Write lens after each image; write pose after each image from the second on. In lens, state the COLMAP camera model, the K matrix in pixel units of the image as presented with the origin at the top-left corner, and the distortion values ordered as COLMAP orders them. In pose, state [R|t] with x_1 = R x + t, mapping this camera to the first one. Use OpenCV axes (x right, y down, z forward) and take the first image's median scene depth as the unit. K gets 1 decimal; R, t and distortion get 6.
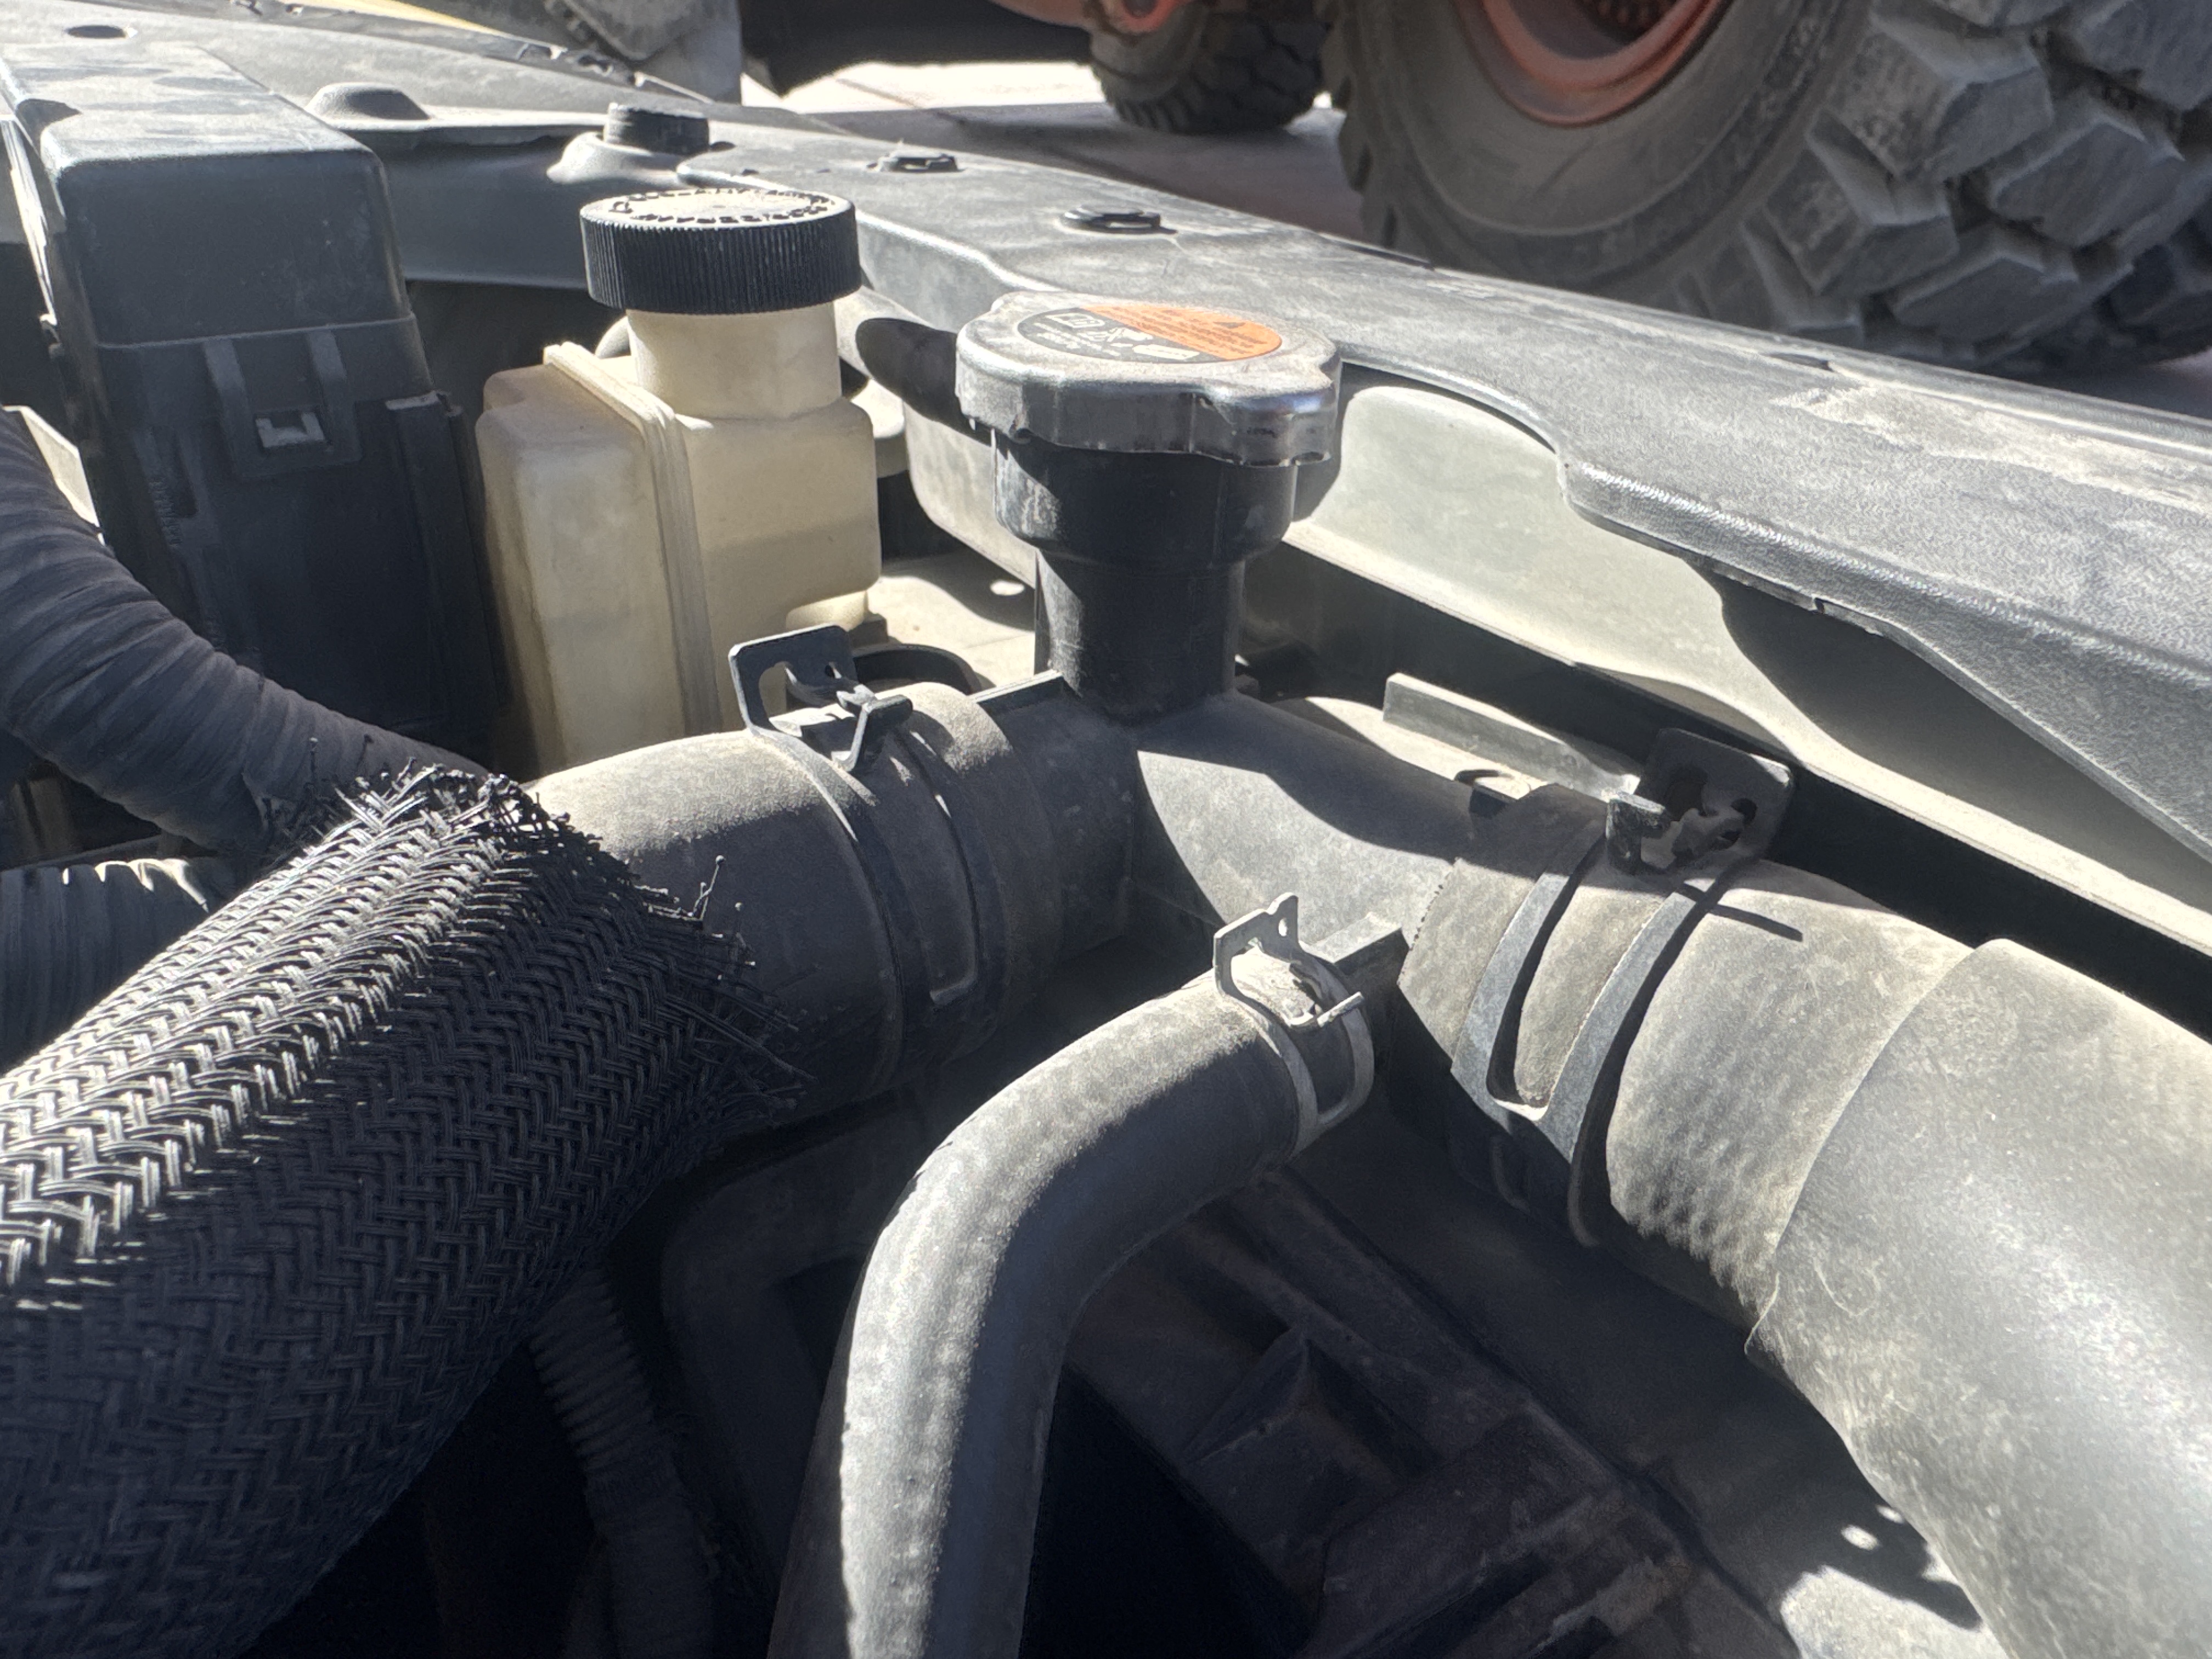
lens RADIAL K [[1549.2, 0, 1106.8], [0, 1549.2, 829.2], [0, 0, 1]] dist [-0.006920, -0.005546]
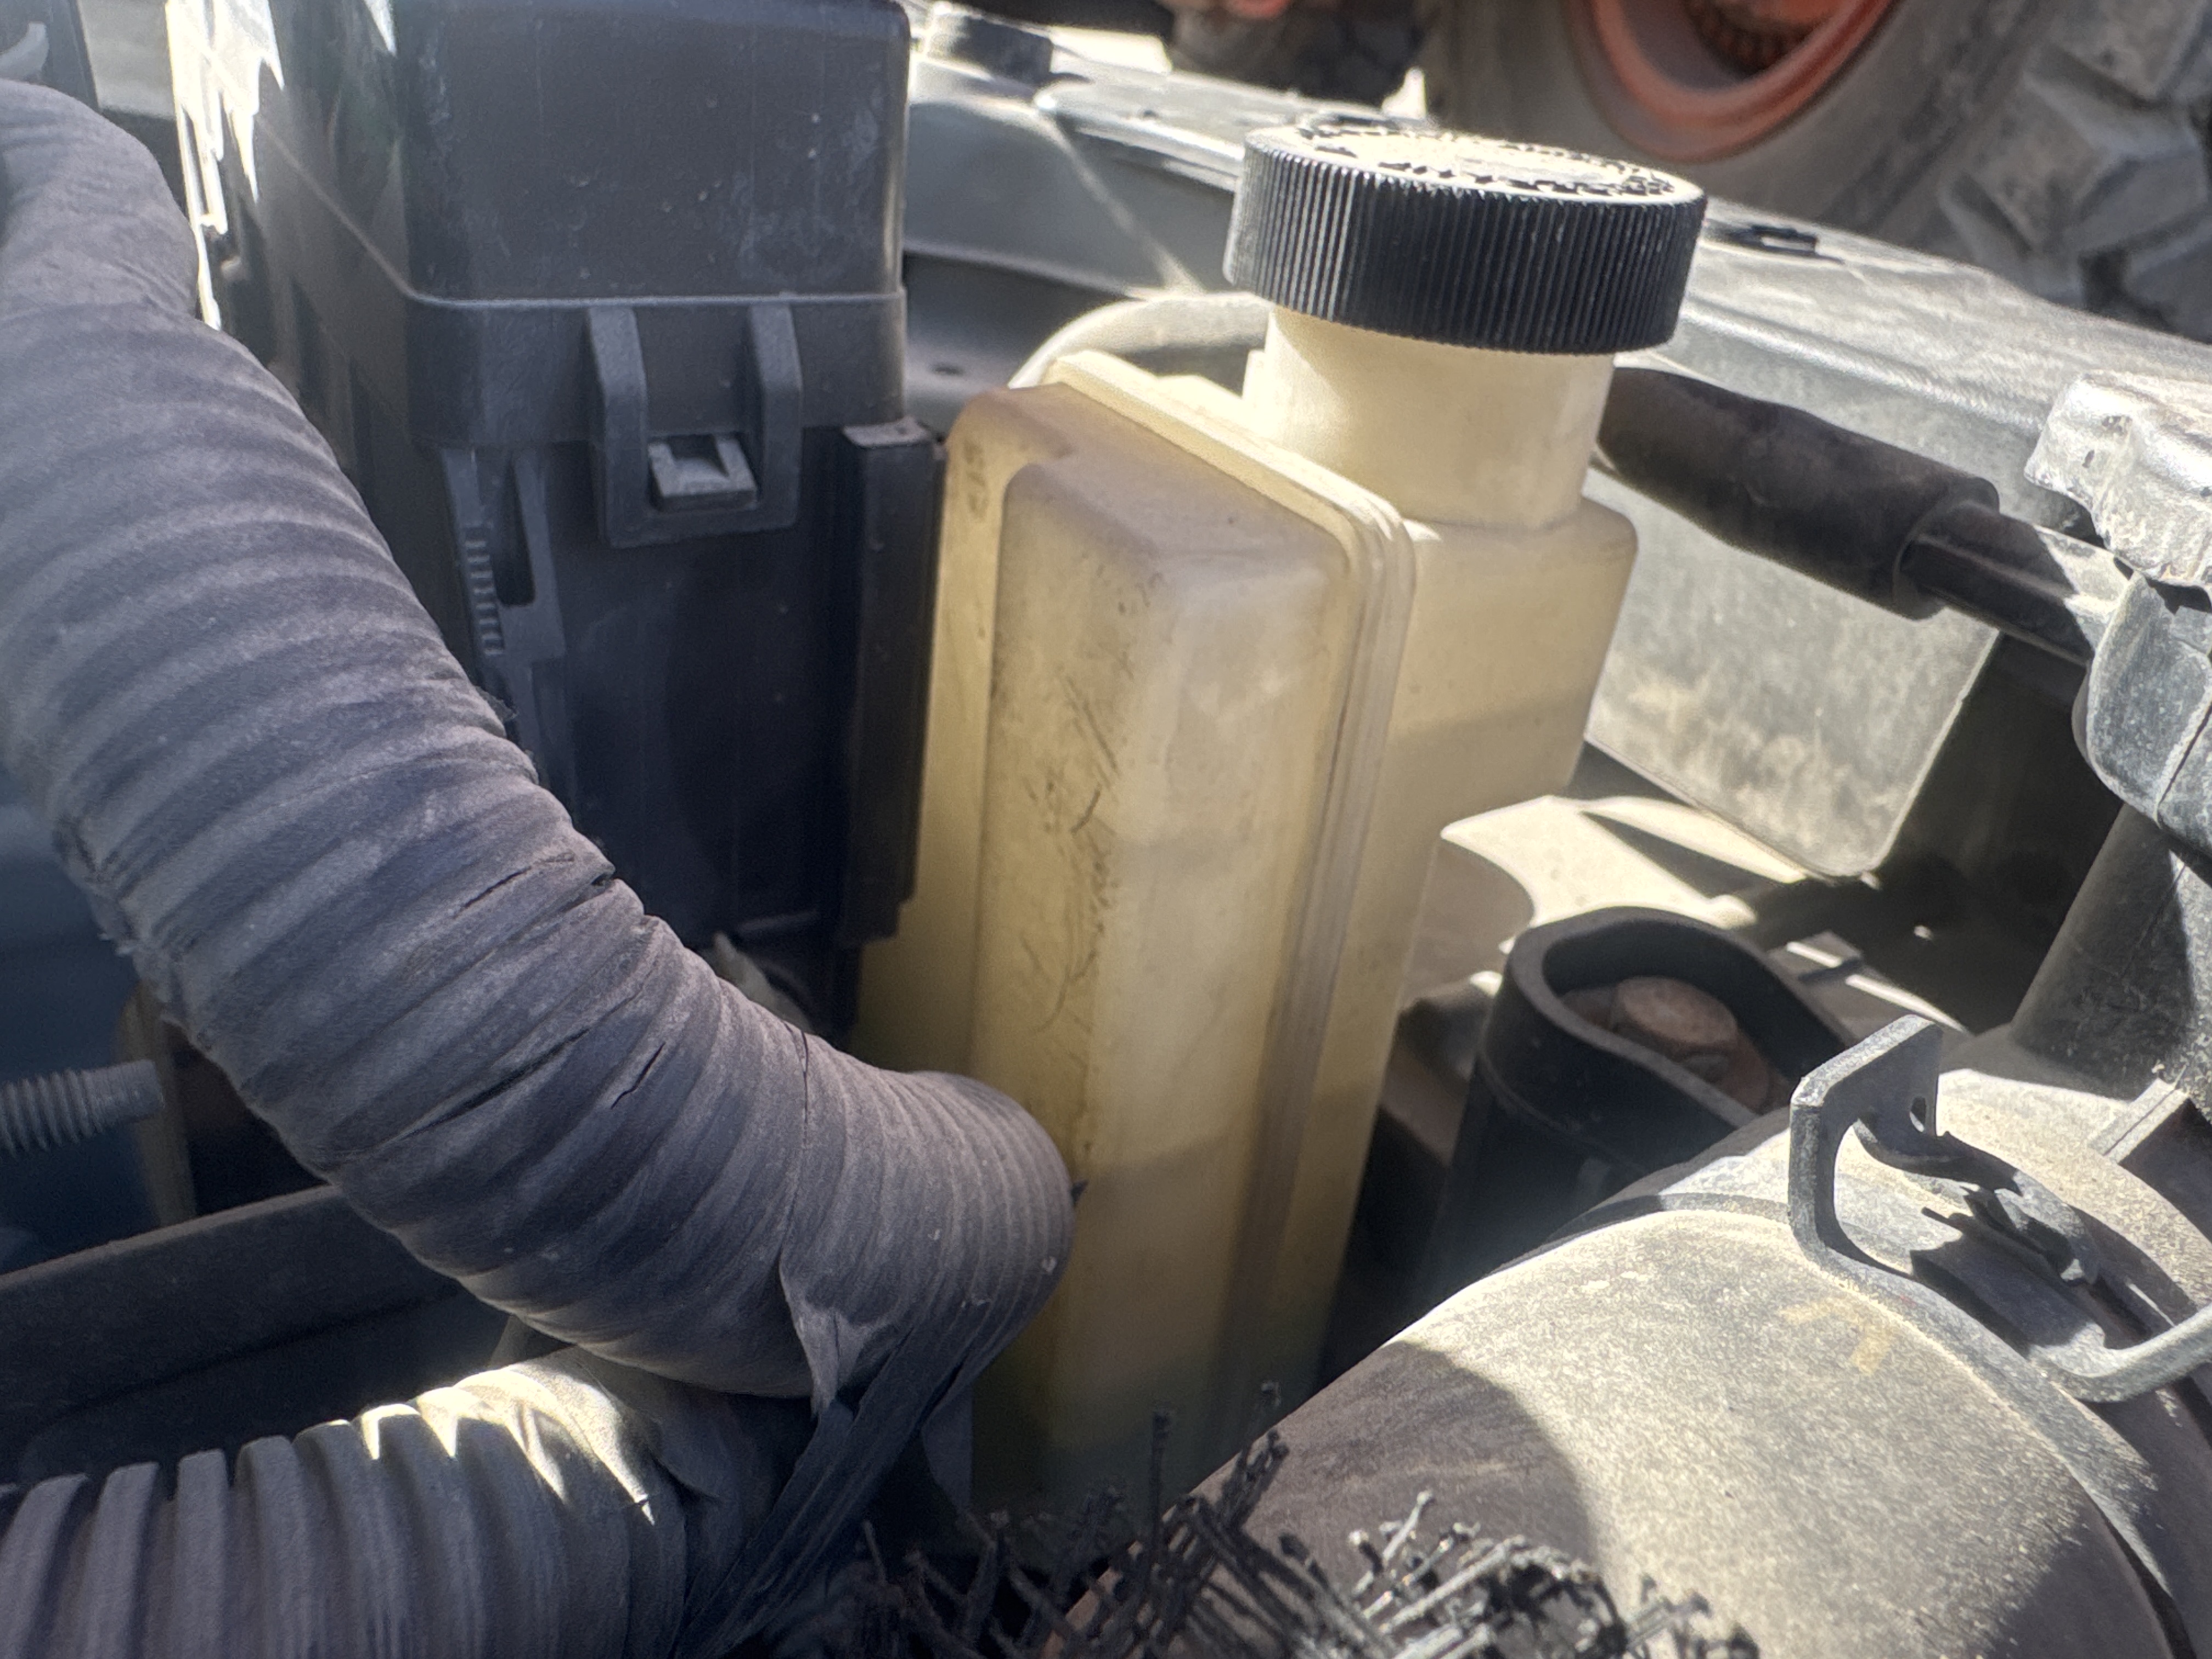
lens RADIAL K [[1549.2, 0, 1104.8], [0, 1549.2, 829.5], [0, 0, 1]] dist [-0.006920, -0.005546]
pose [[0.995500, 0.093105, 0.017616, -0.374400], [-0.093265, 0.995605, 0.008465, -0.141573], [-0.016750, -0.010070, 0.999809, 0.411920]]
